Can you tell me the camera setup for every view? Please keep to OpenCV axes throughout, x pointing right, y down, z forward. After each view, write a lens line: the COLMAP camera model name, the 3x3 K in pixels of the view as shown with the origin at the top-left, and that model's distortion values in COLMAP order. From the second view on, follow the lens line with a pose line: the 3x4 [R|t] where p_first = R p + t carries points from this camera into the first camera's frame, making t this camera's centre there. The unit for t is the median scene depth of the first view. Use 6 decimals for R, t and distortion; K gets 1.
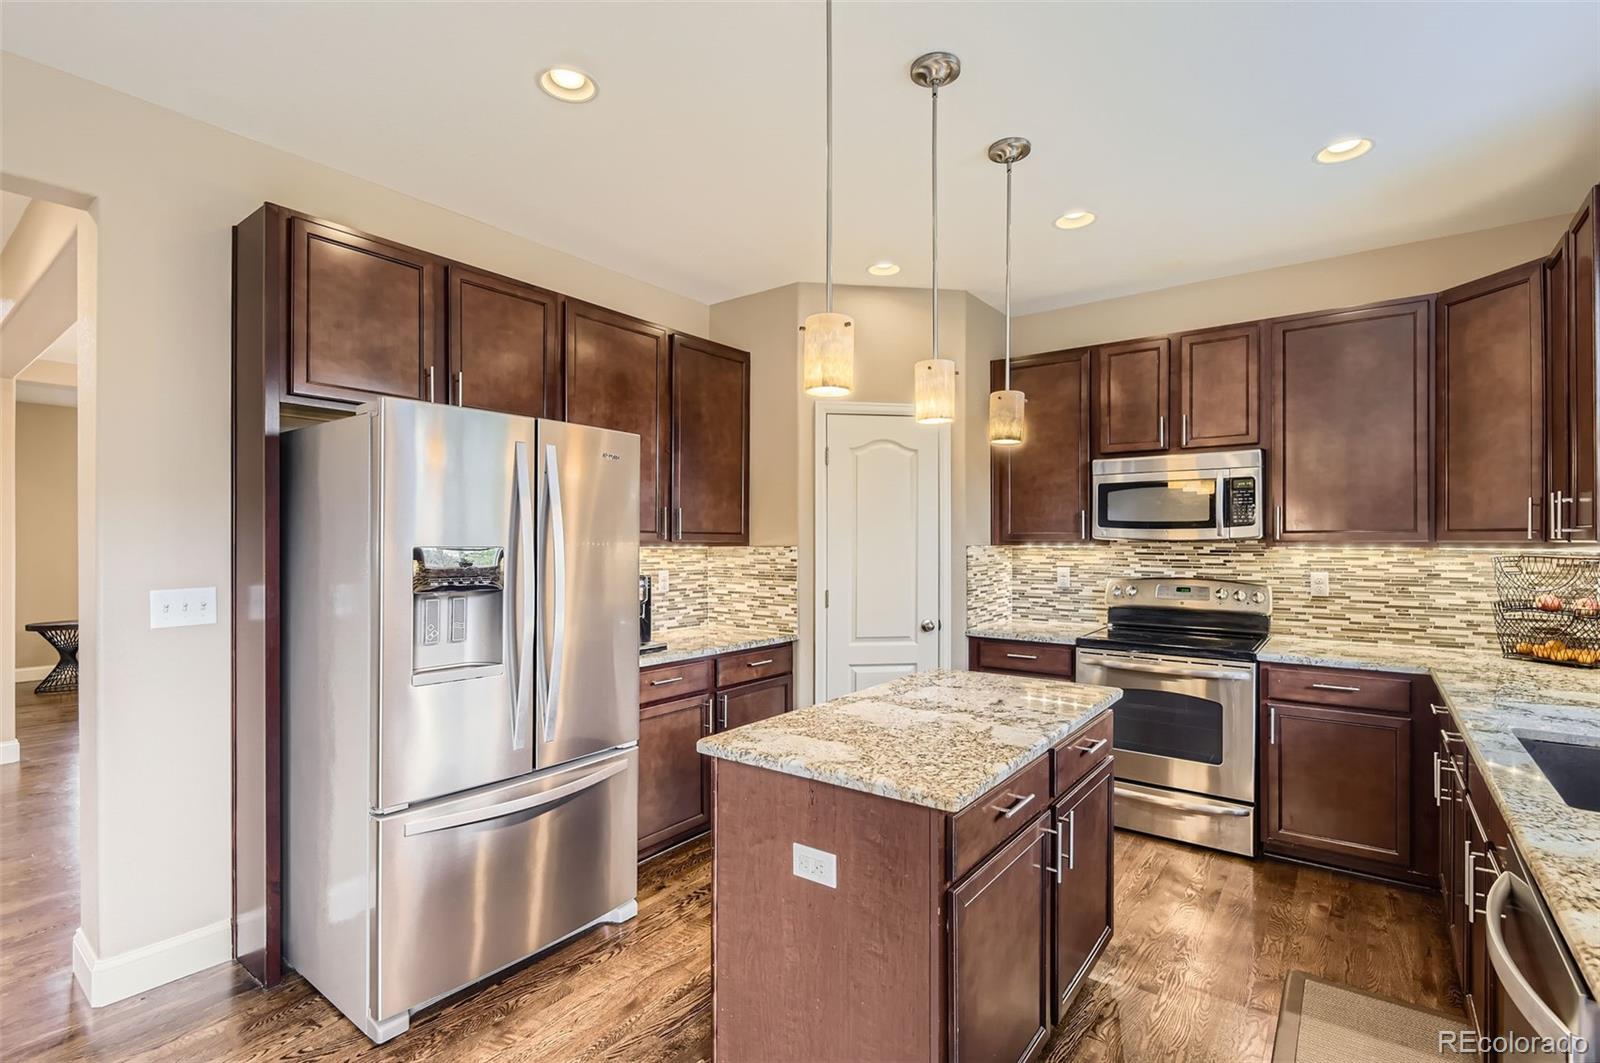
lens RADIAL K [[737.6, 0, 797.4], [0, 737.6, 543.8], [0, 0, 1]] dist [-0.000571, -0.000619]
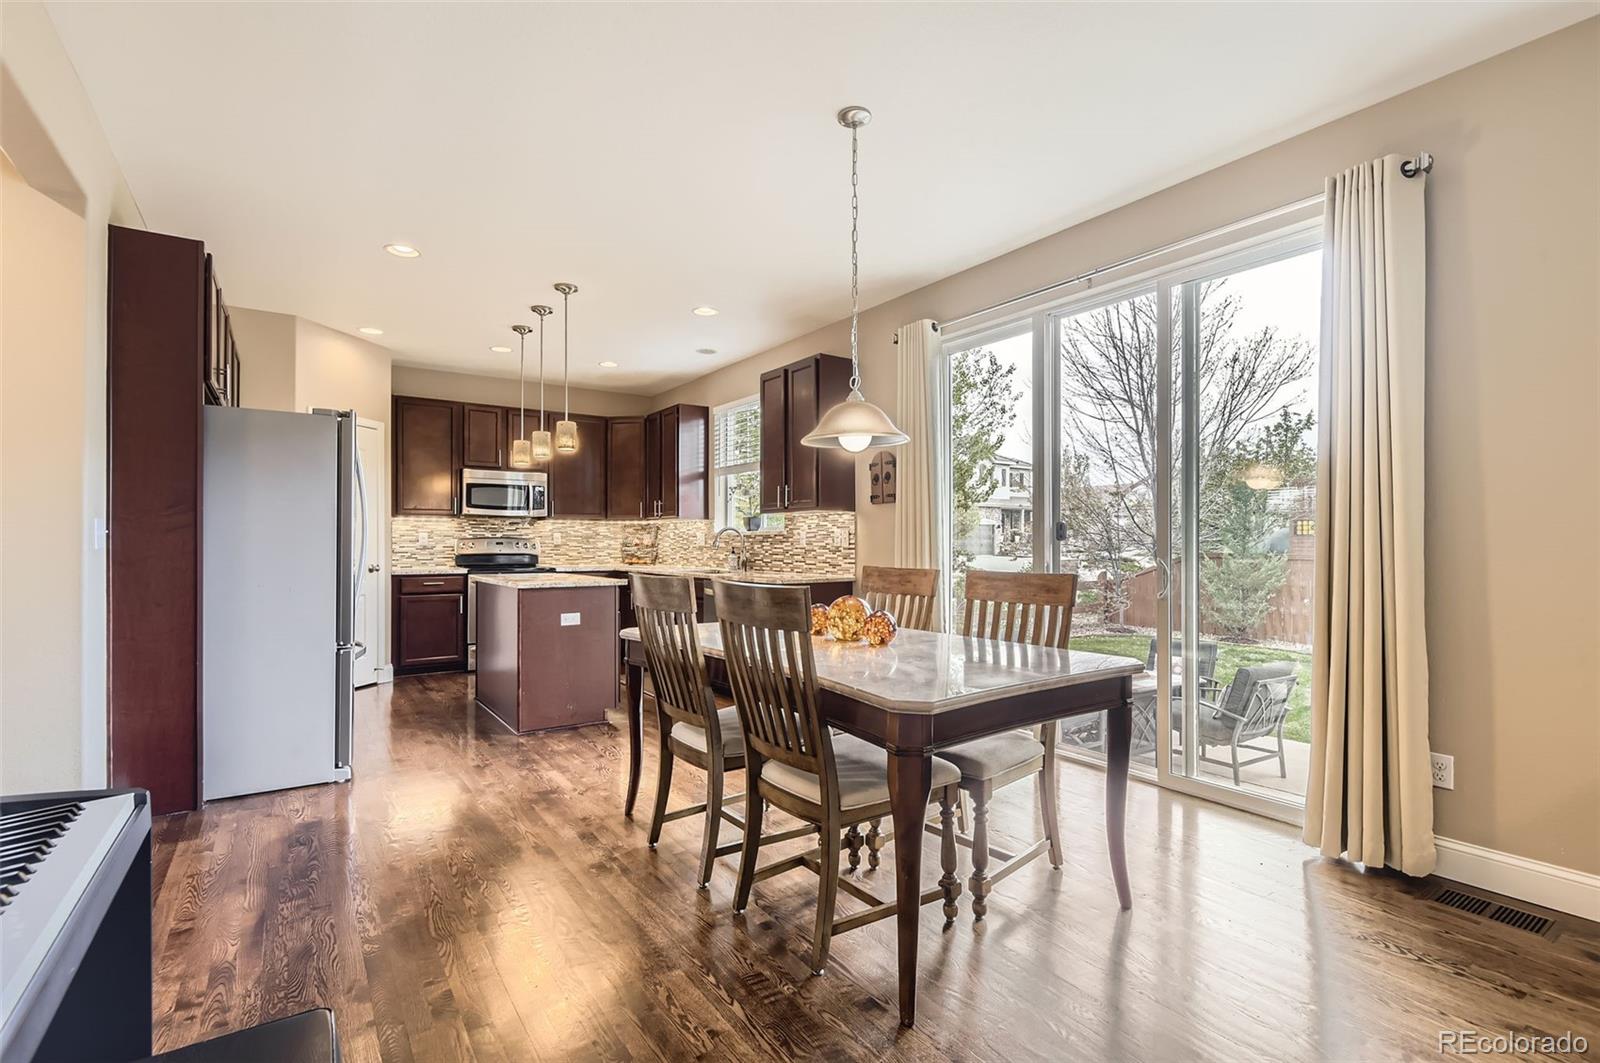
lens RADIAL K [[740.8, 0, 803.2], [0, 740.8, 536.0], [0, 0, 1]] dist [0.000644, -0.000406]
pose [[0.326508, 0.004858, 0.945182, -0.997477], [0.000194, 0.999986, -0.005206, 0.054485], [-0.945195, 0.001883, 0.326502, -0.329167]]
